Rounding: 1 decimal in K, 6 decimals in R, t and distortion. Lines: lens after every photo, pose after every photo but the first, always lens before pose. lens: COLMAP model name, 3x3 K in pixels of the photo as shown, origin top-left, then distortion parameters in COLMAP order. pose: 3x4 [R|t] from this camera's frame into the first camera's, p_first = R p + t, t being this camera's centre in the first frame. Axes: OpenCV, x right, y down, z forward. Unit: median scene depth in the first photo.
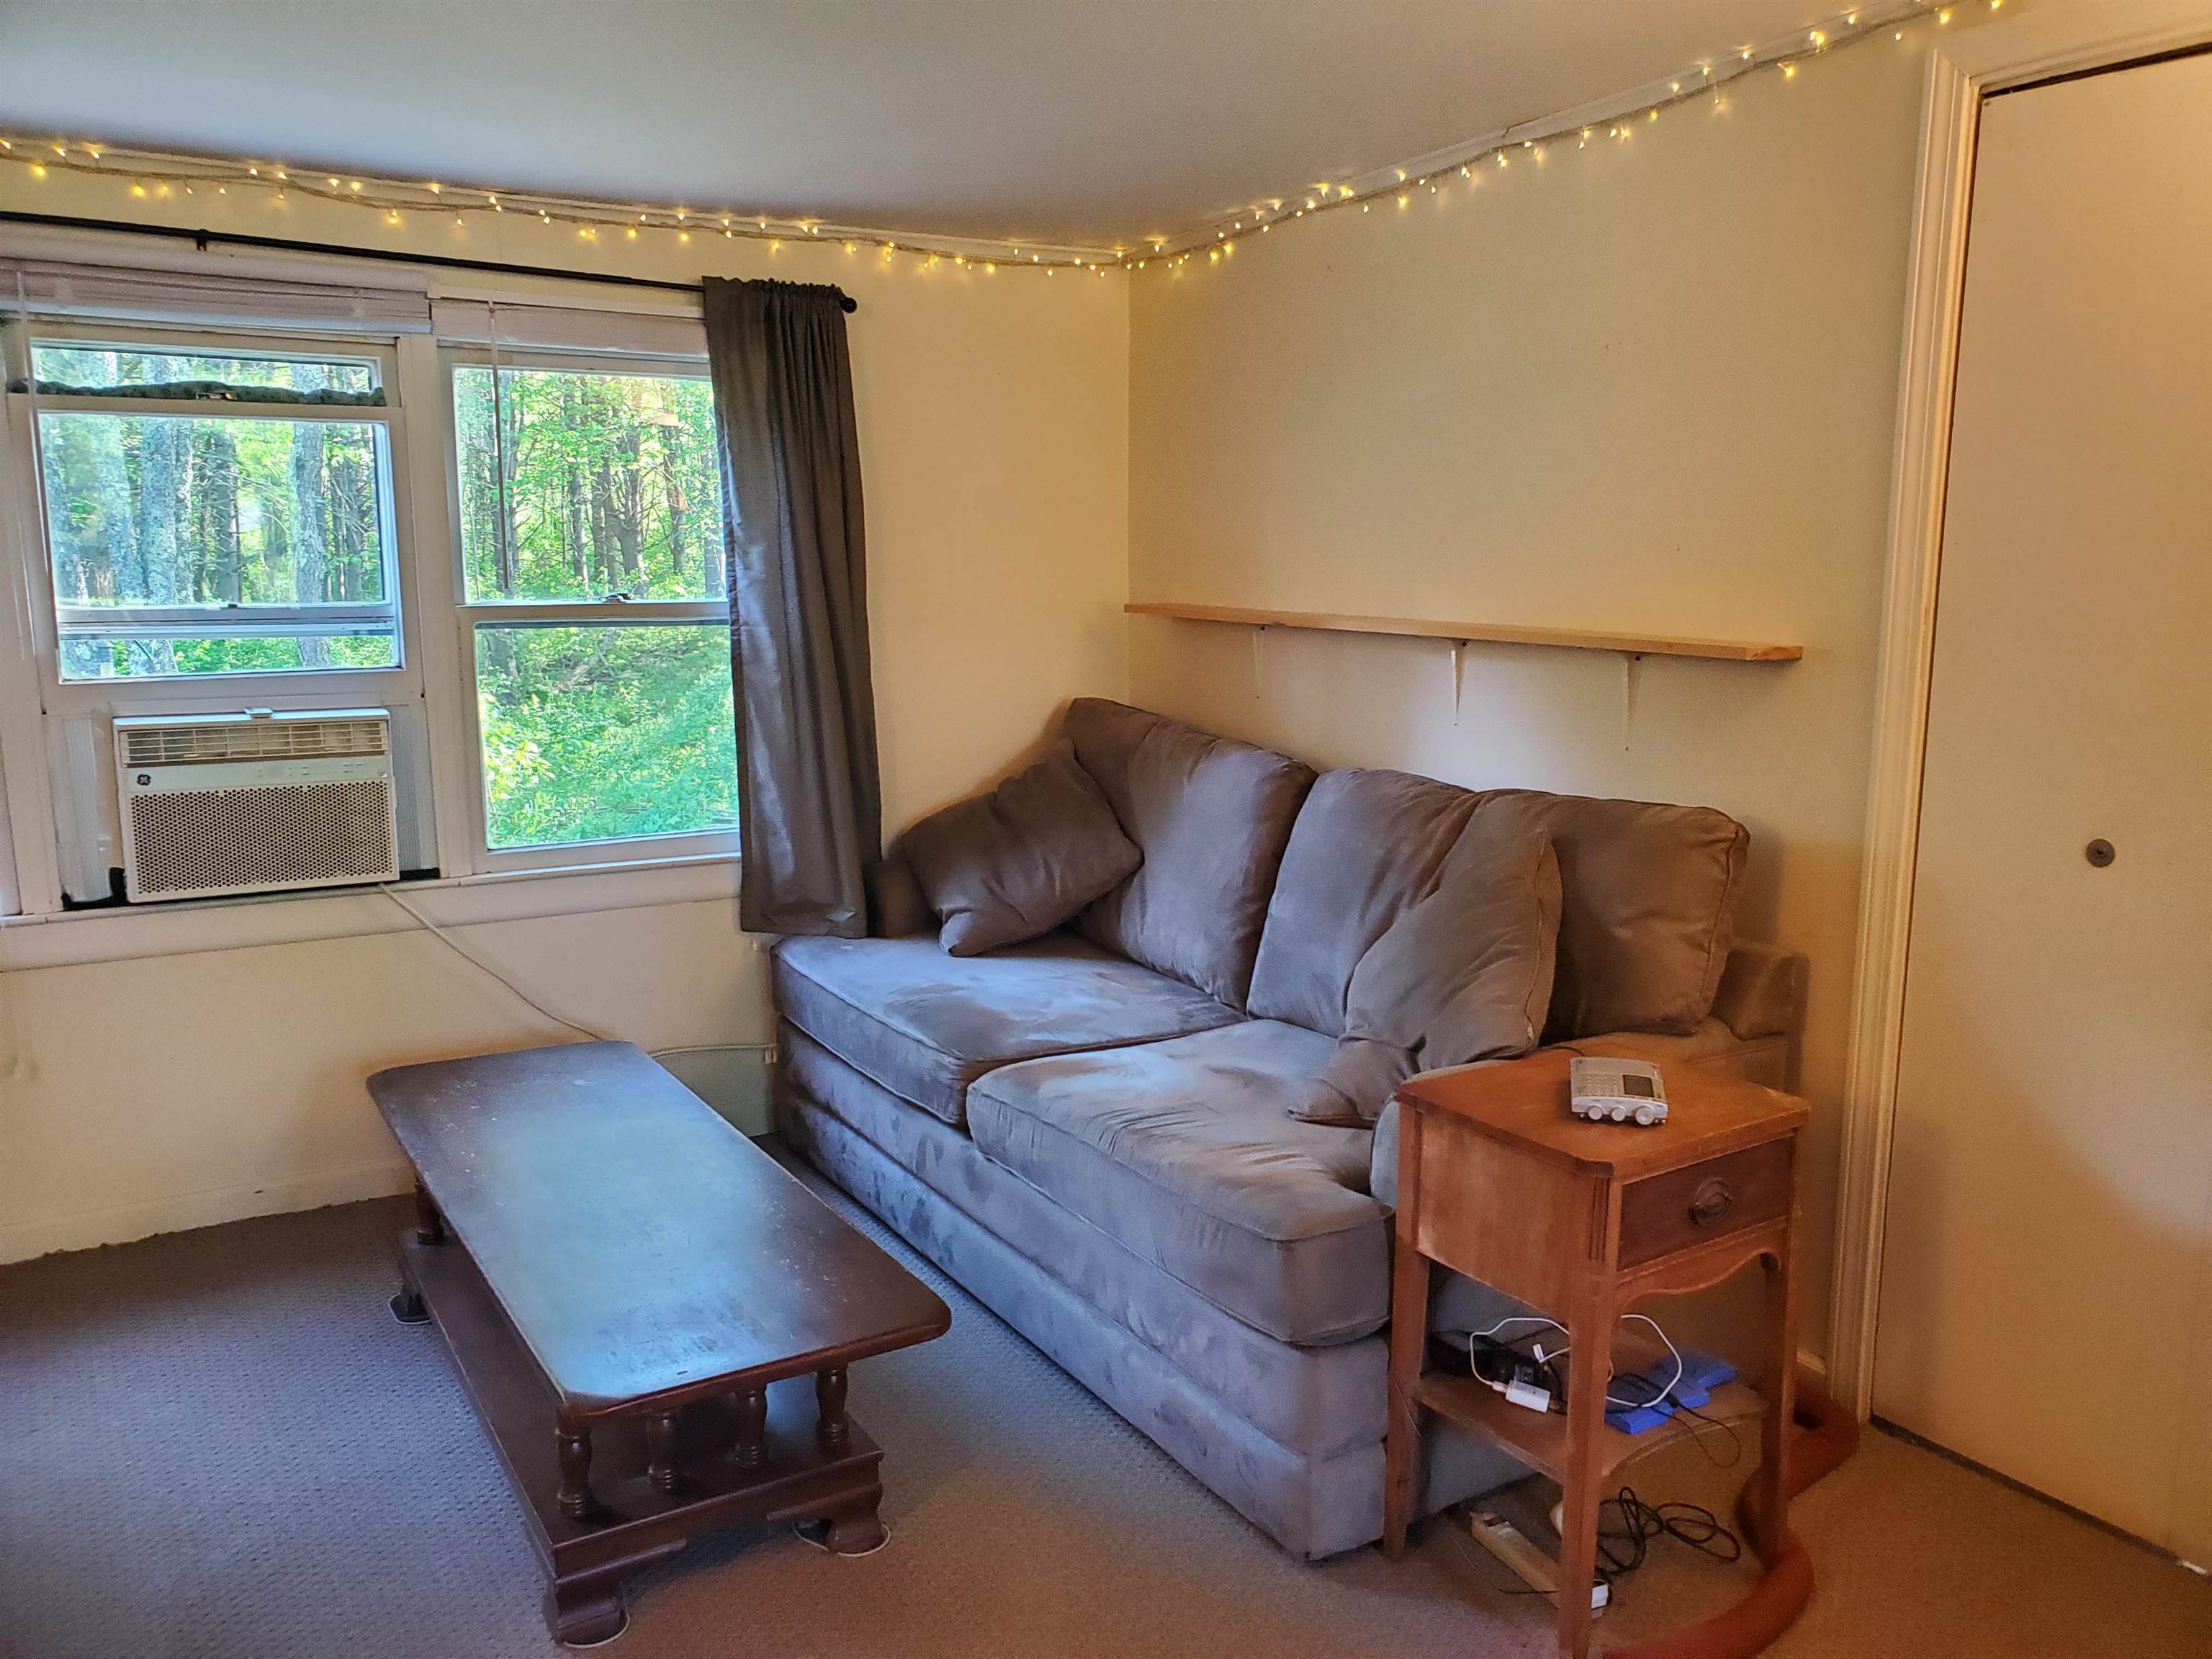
lens RADIAL K [[1772.3, 0, 1133.5], [0, 1772.3, 825.4], [0, 0, 1]] dist [0.048602, -0.002115]
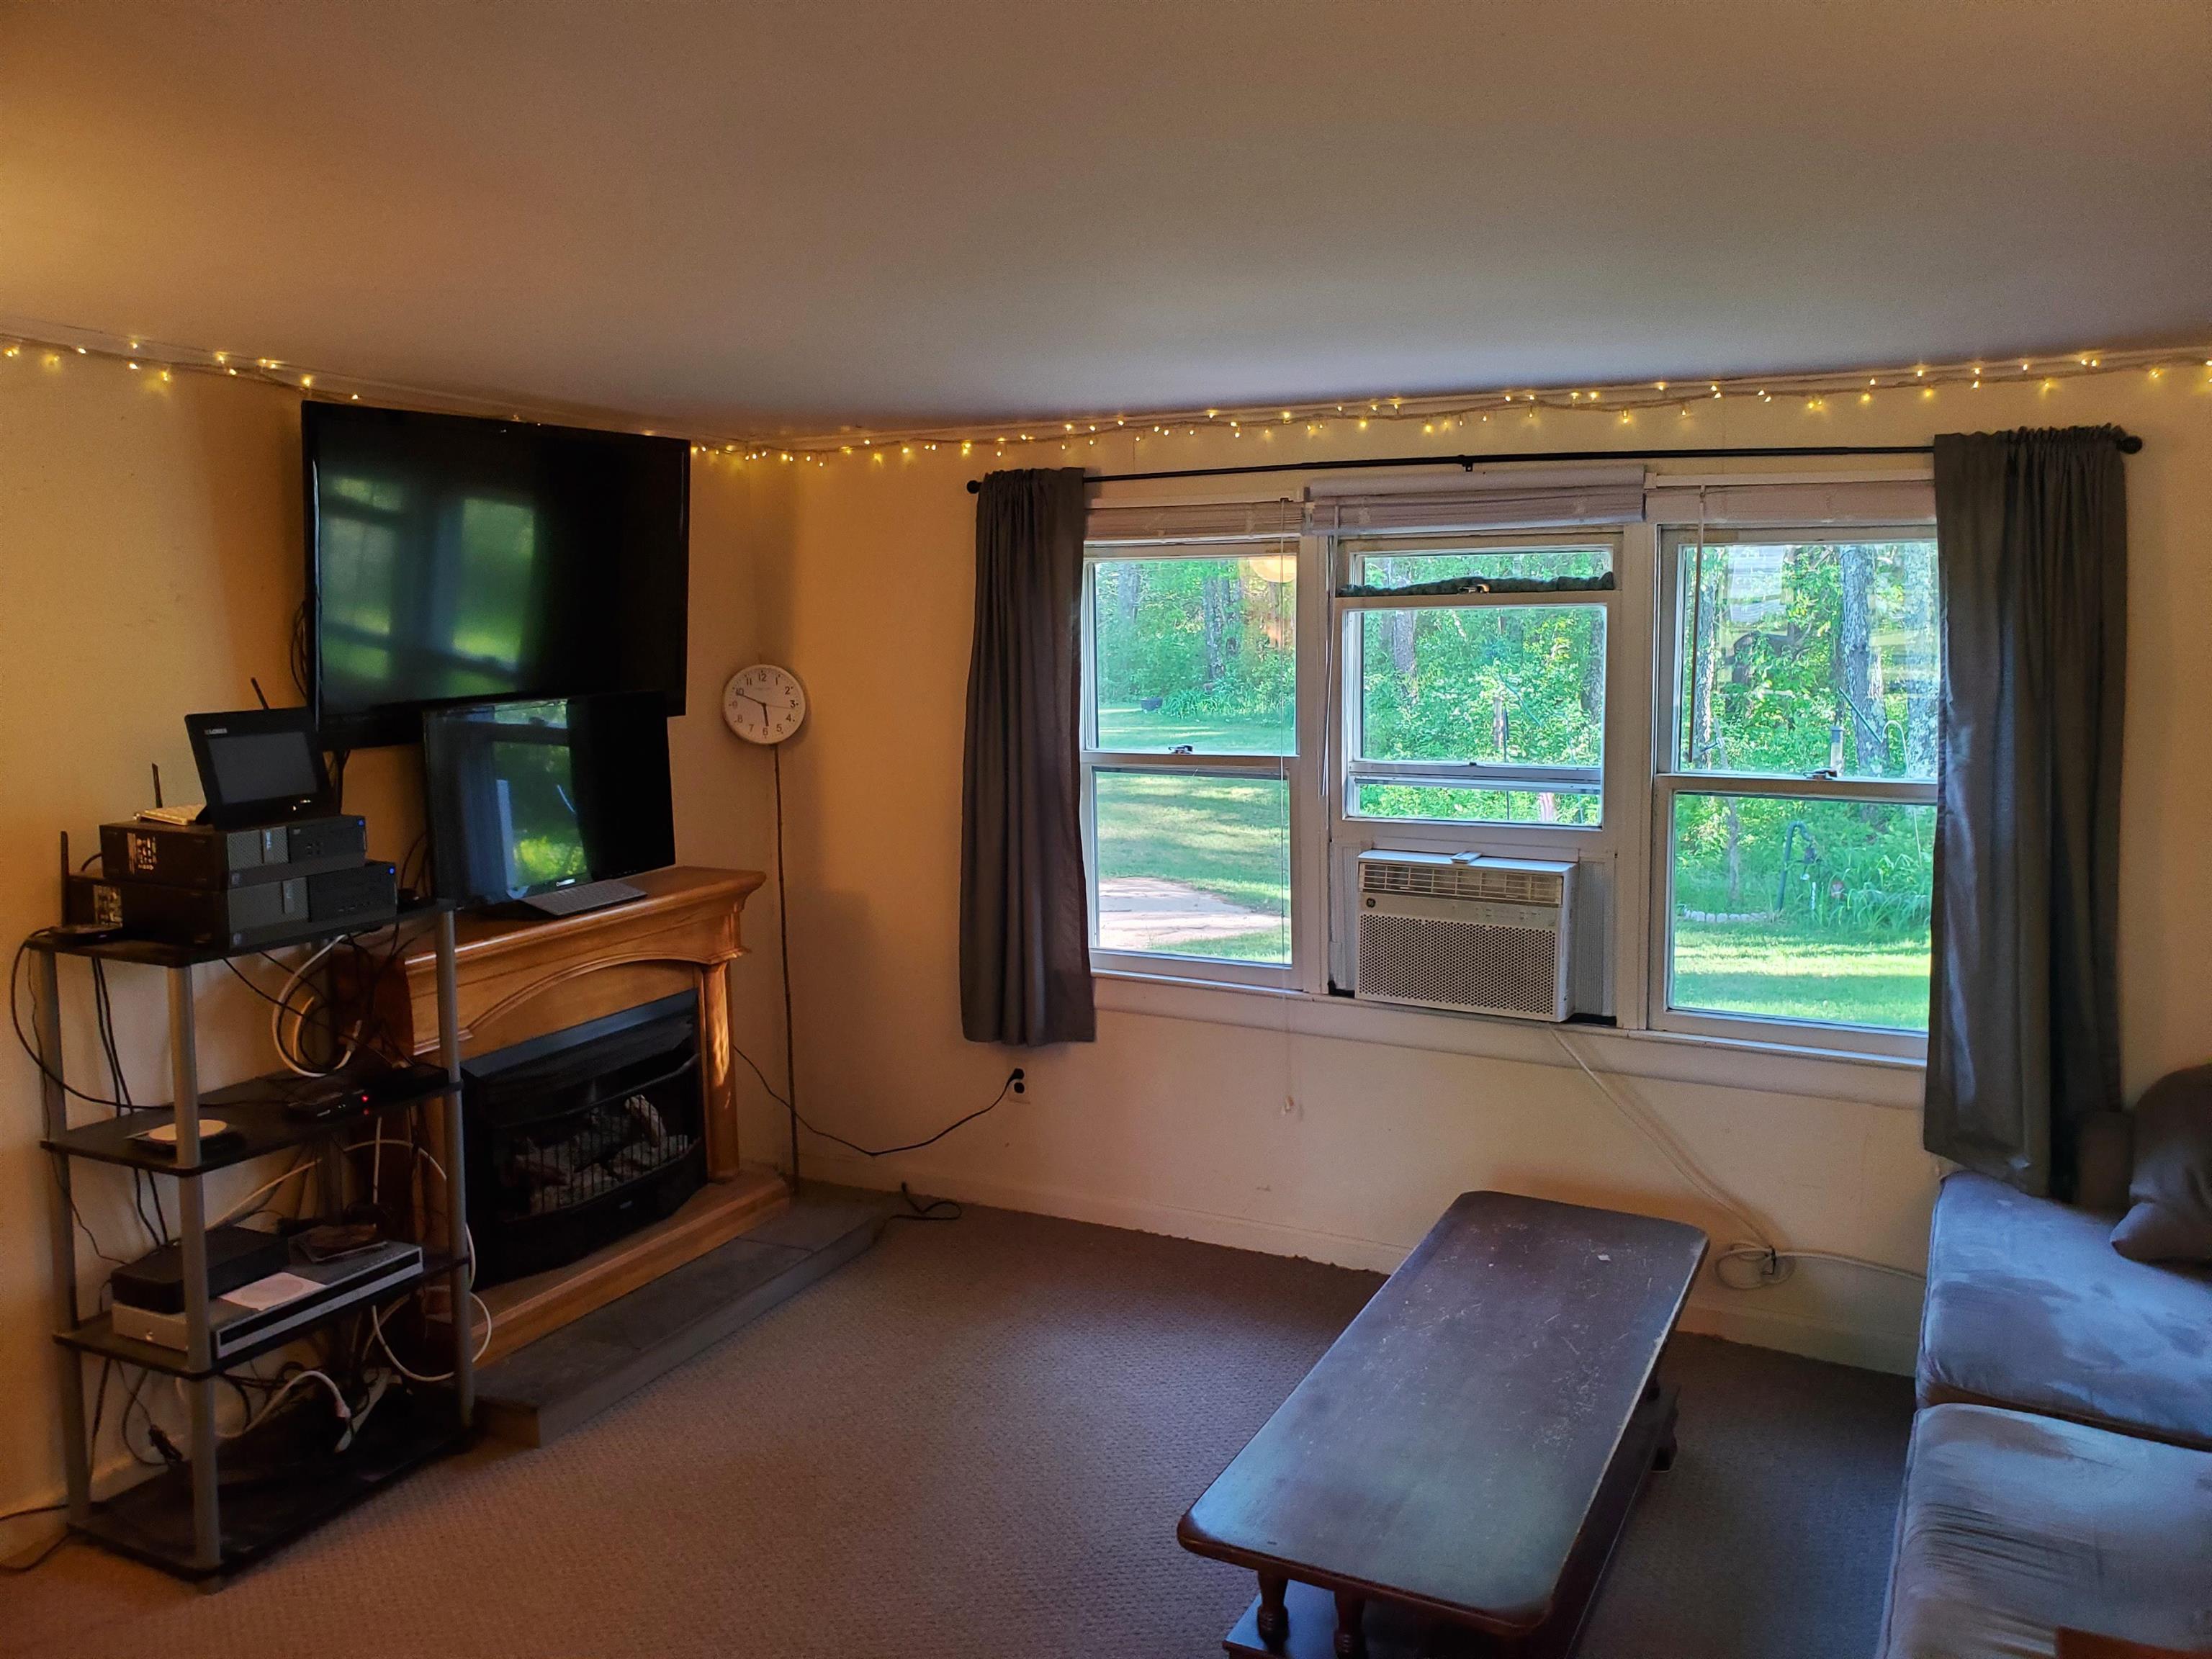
lens RADIAL K [[1772.3, 0, 1133.5], [0, 1772.3, 825.4], [0, 0, 1]] dist [0.048602, -0.002115]
pose [[0.531221, 0.107321, -0.840408, 0.345982], [-0.127657, 0.990759, 0.045829, -0.103542], [0.837561, 0.082938, 0.540012, 0.185654]]
